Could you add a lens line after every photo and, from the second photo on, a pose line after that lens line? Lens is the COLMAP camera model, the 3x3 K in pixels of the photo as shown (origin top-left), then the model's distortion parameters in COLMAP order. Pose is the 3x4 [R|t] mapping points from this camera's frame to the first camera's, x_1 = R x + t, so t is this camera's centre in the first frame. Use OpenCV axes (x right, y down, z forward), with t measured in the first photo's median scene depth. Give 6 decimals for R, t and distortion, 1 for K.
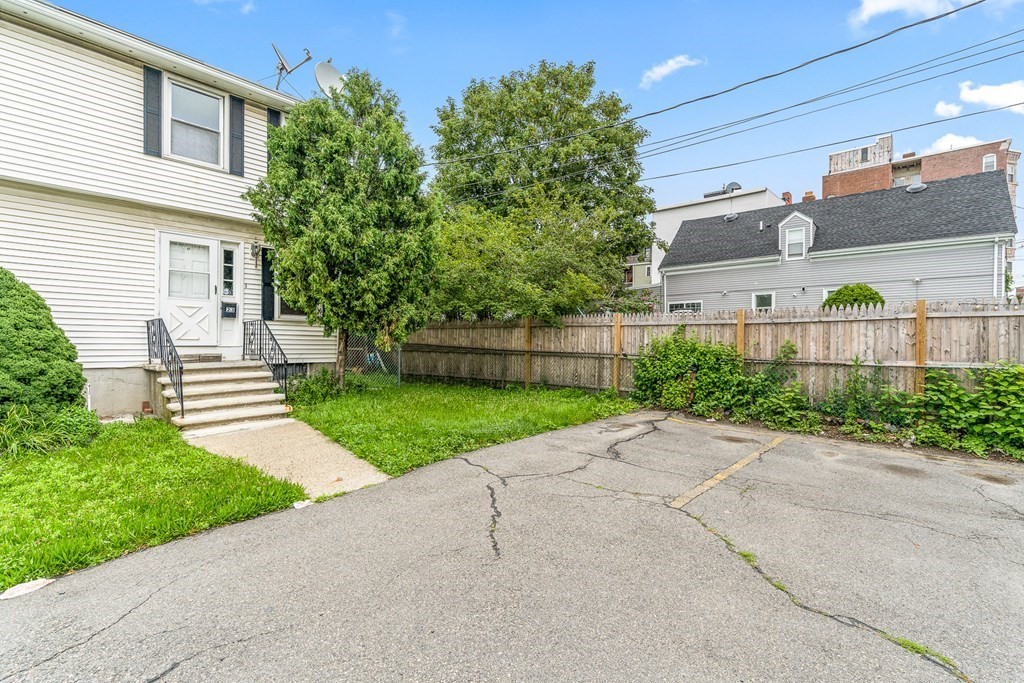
lens RADIAL K [[477.5, 0, 508.8], [0, 477.5, 345.9], [0, 0, 1]] dist [0.001591, 0.000280]
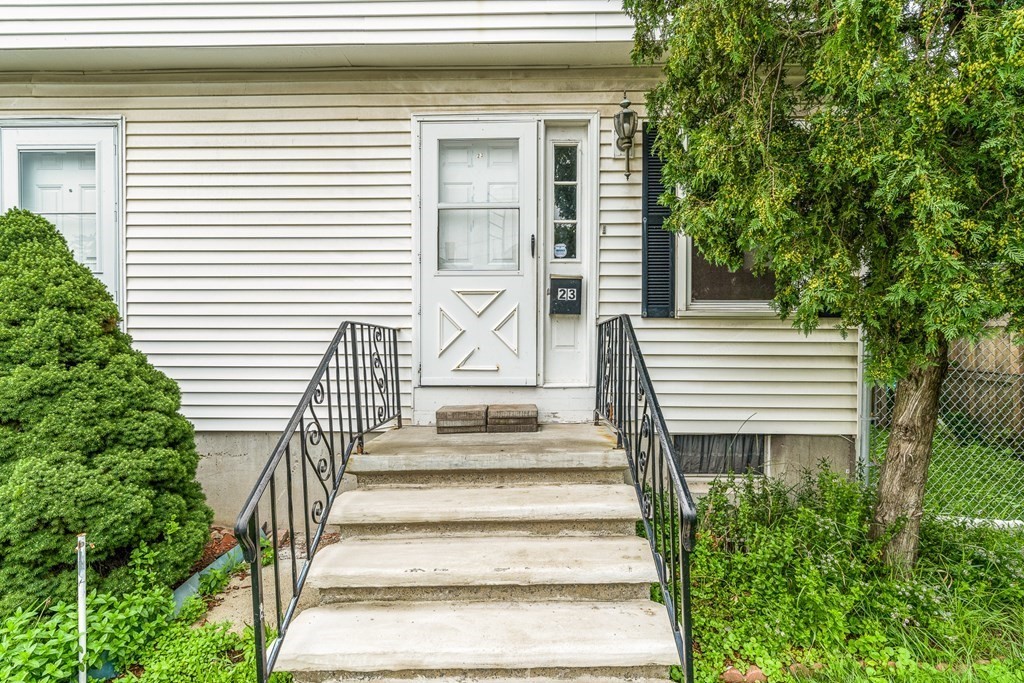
lens RADIAL K [[477.5, 0, 513.8], [0, 477.5, 350.4], [0, 0, 1]] dist [0.001591, 0.000280]
pose [[0.666807, 0.000361, -0.745230, -0.339643], [-0.000961, 0.999999, -0.000375, -0.031207], [0.745230, 0.000966, 0.666807, 0.751126]]
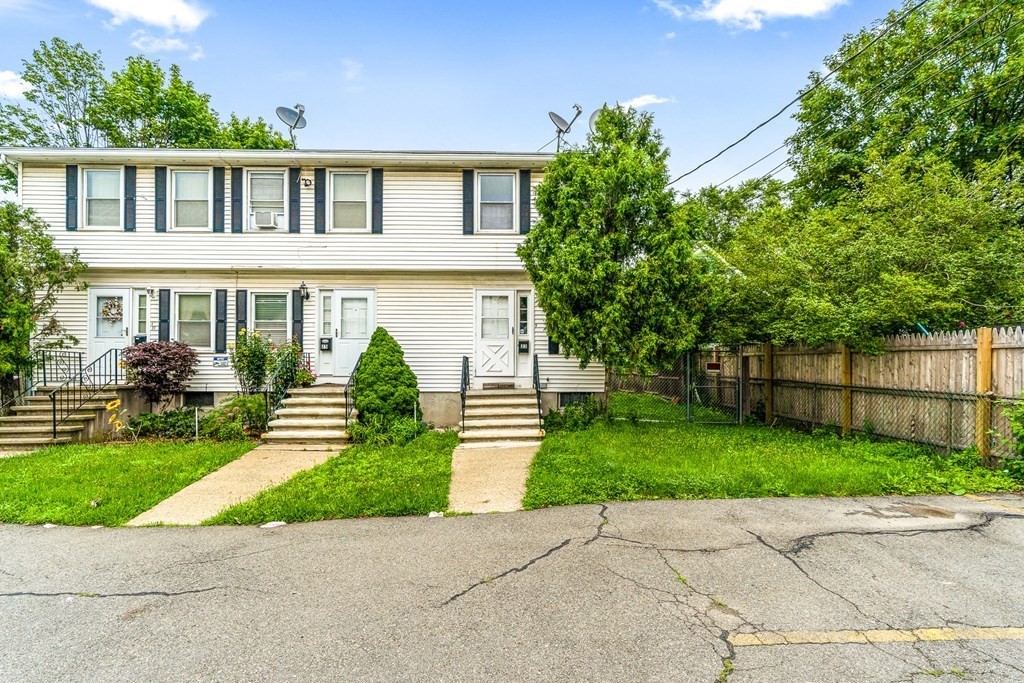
lens RADIAL K [[477.5, 0, 501.8], [0, 477.5, 363.9], [0, 0, 1]] dist [0.001591, 0.000280]
pose [[0.689515, -0.009721, -0.724207, 0.266381], [-0.001335, 0.999891, -0.014691, -0.014278], [0.724271, 0.011096, 0.689427, 0.138613]]
